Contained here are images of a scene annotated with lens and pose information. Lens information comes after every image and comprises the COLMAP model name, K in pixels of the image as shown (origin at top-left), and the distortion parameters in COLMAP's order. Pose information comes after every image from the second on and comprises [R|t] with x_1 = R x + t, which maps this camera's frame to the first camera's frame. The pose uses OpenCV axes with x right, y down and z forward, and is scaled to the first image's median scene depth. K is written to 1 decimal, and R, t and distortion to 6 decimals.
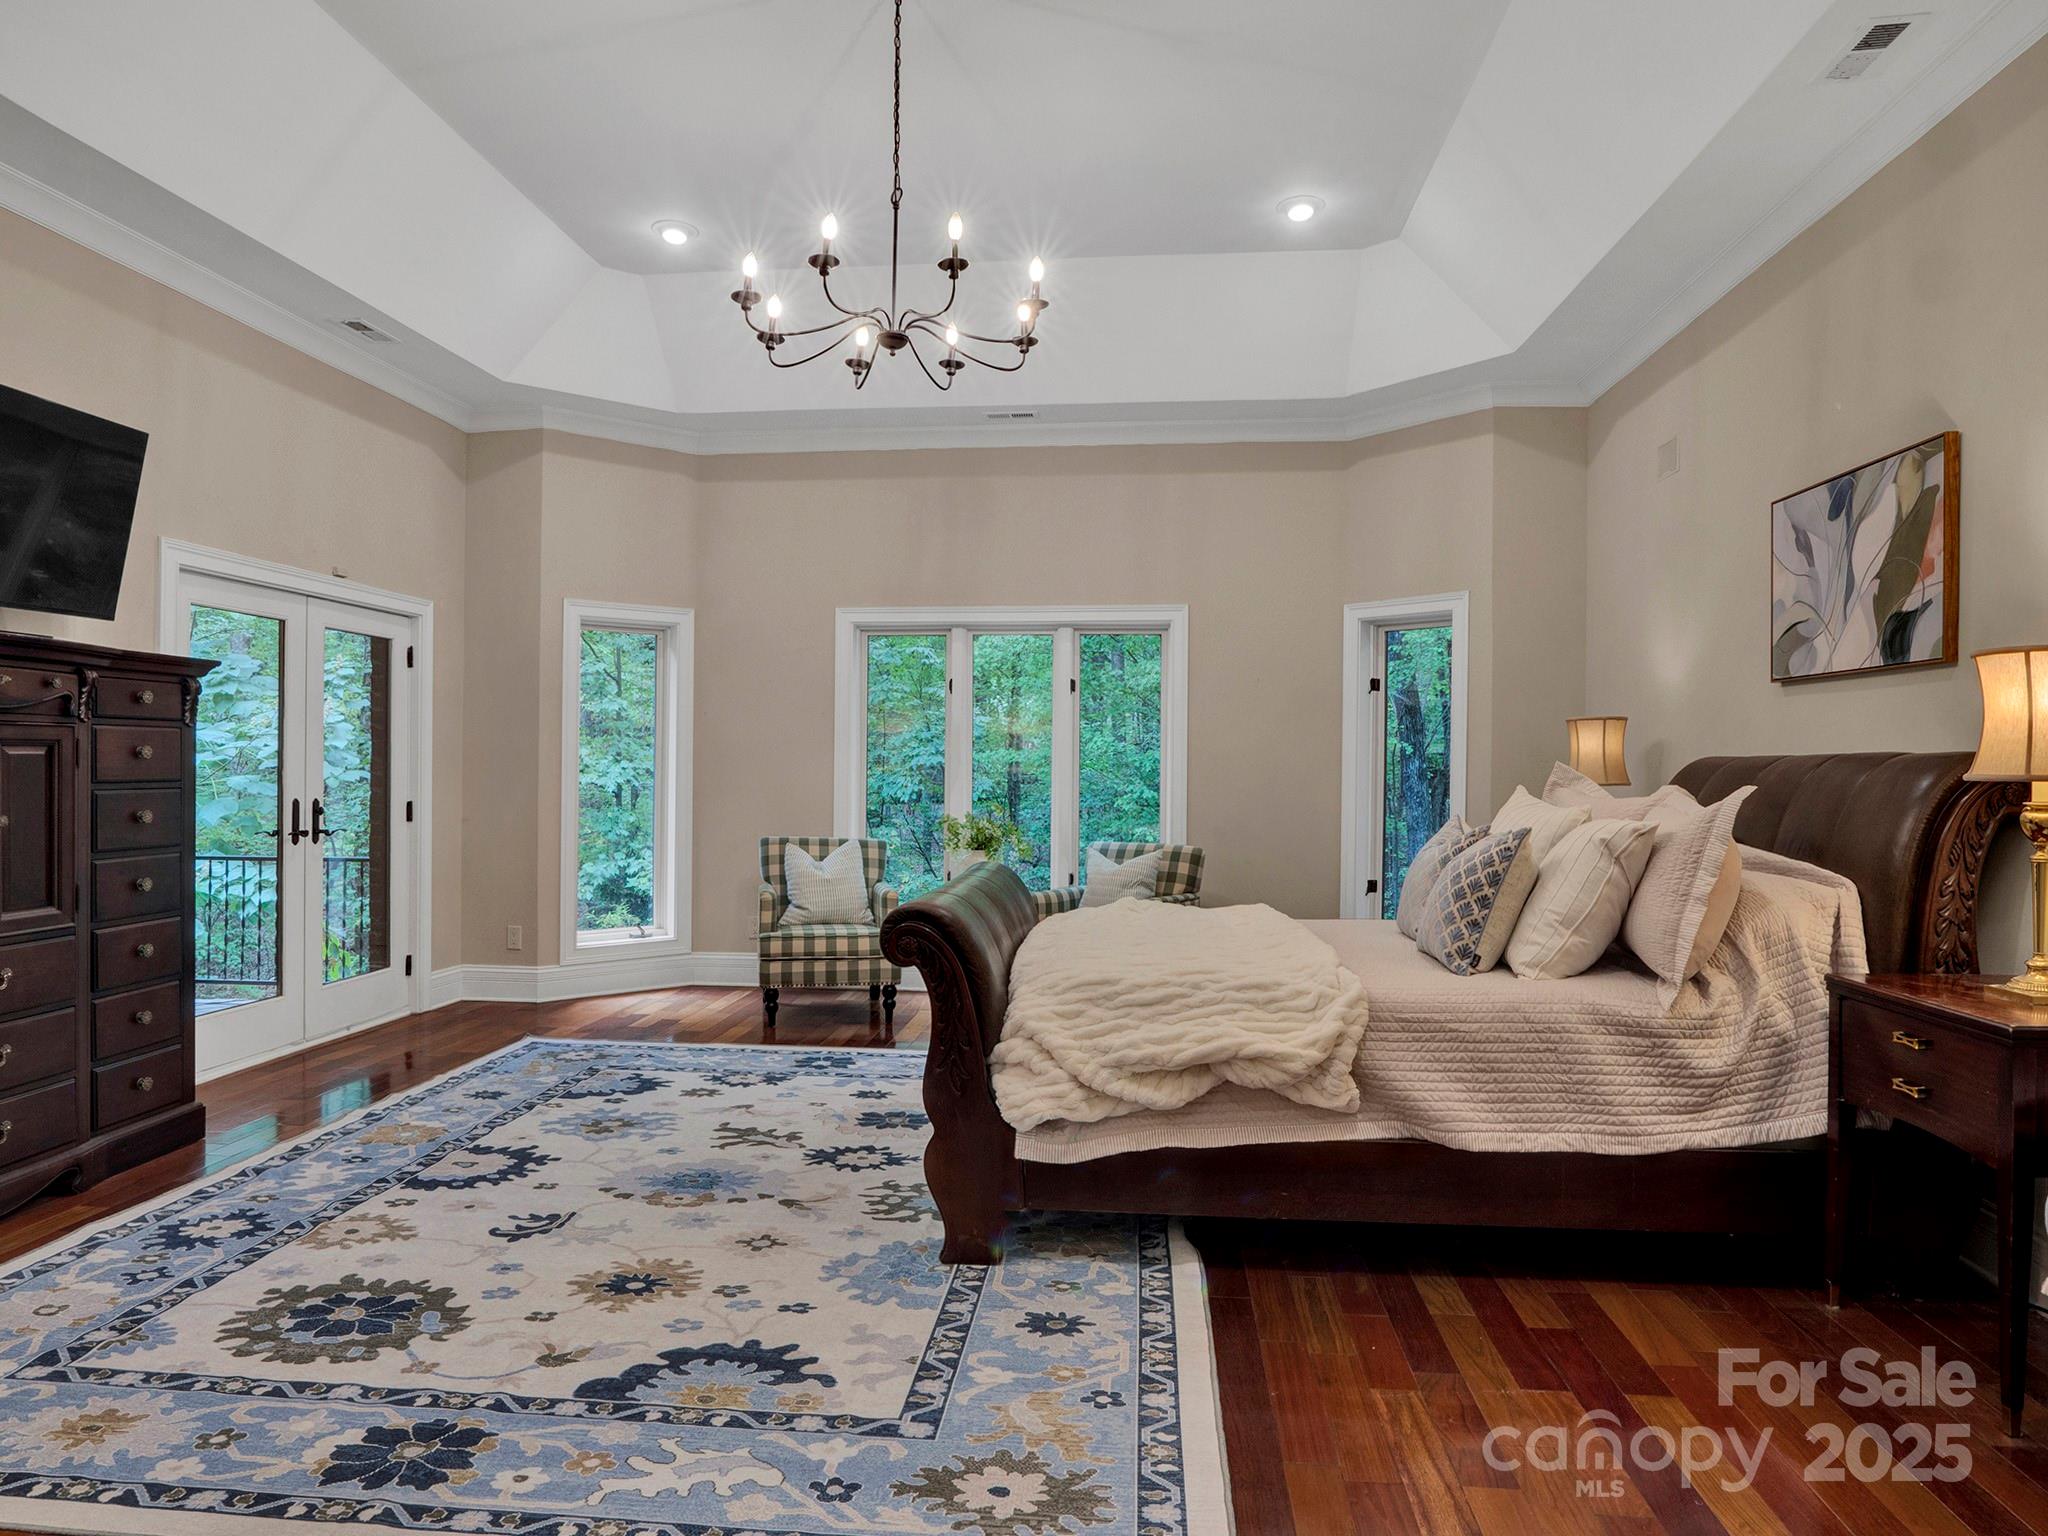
lens RADIAL K [[1299.5, 0, 1014.3], [0, 1299.5, 769.8], [0, 0, 1]] dist [-0.017413, 0.008188]
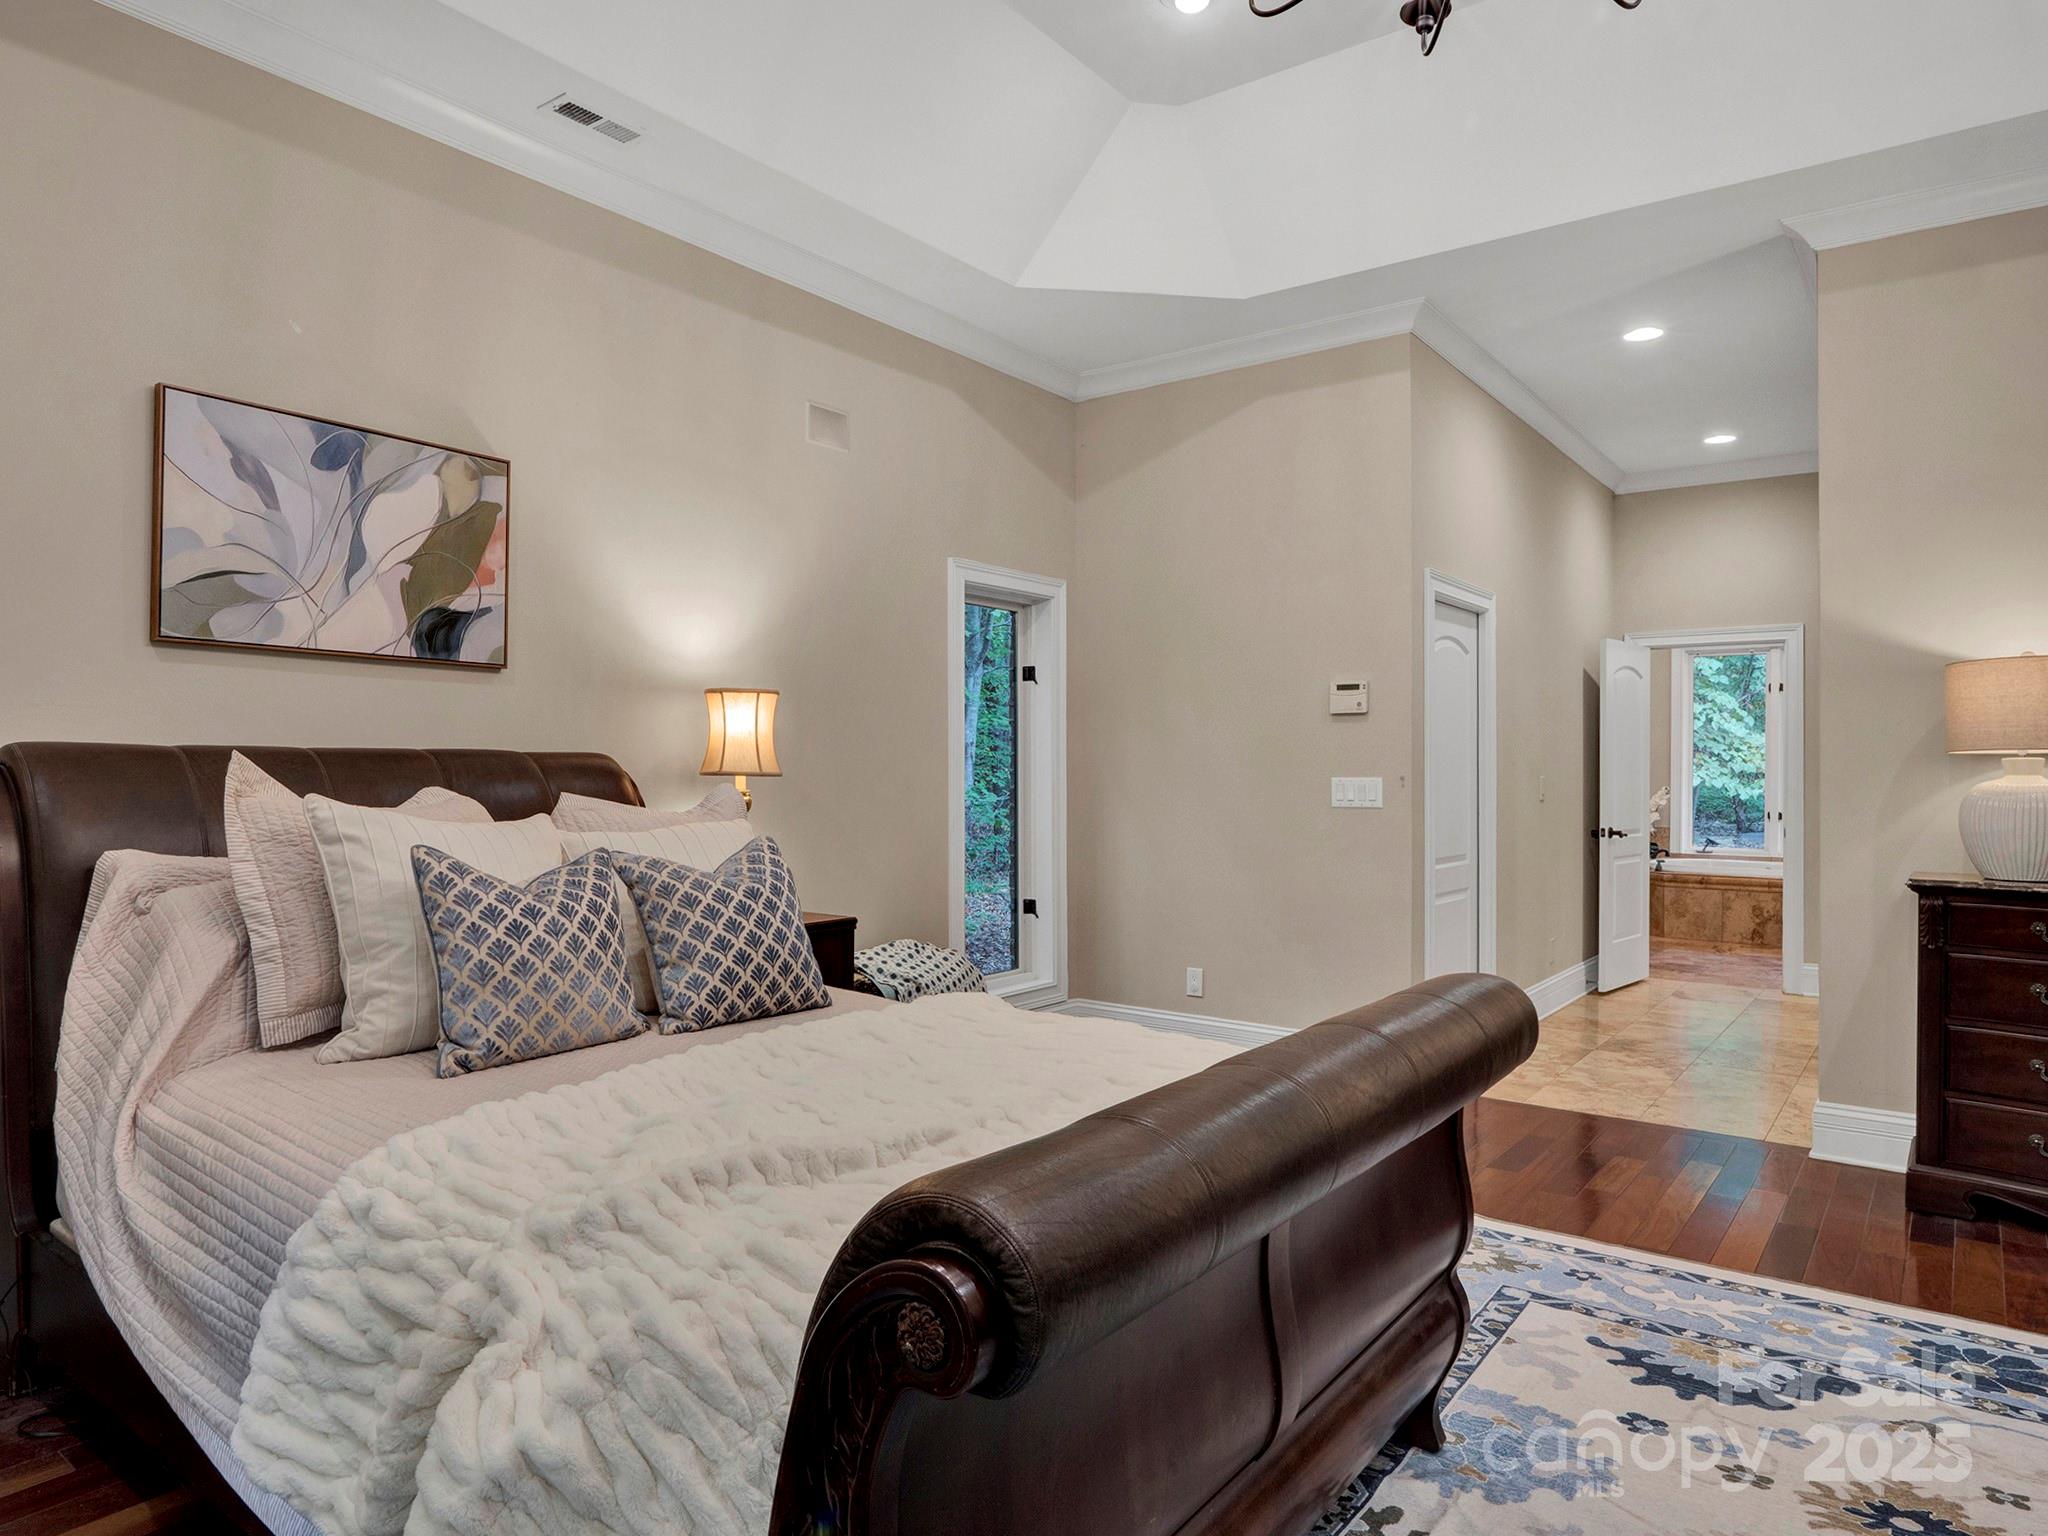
lens RADIAL K [[1255.0, 0, 1020.8], [0, 1255.0, 755.0], [0, 0, 1]] dist [-0.016812, 0.006394]
pose [[-0.861707, -0.006415, 0.507365, -0.250327], [-0.013121, 0.999867, -0.009642, -0.006126], [-0.507236, -0.014966, -0.861677, 2.100756]]
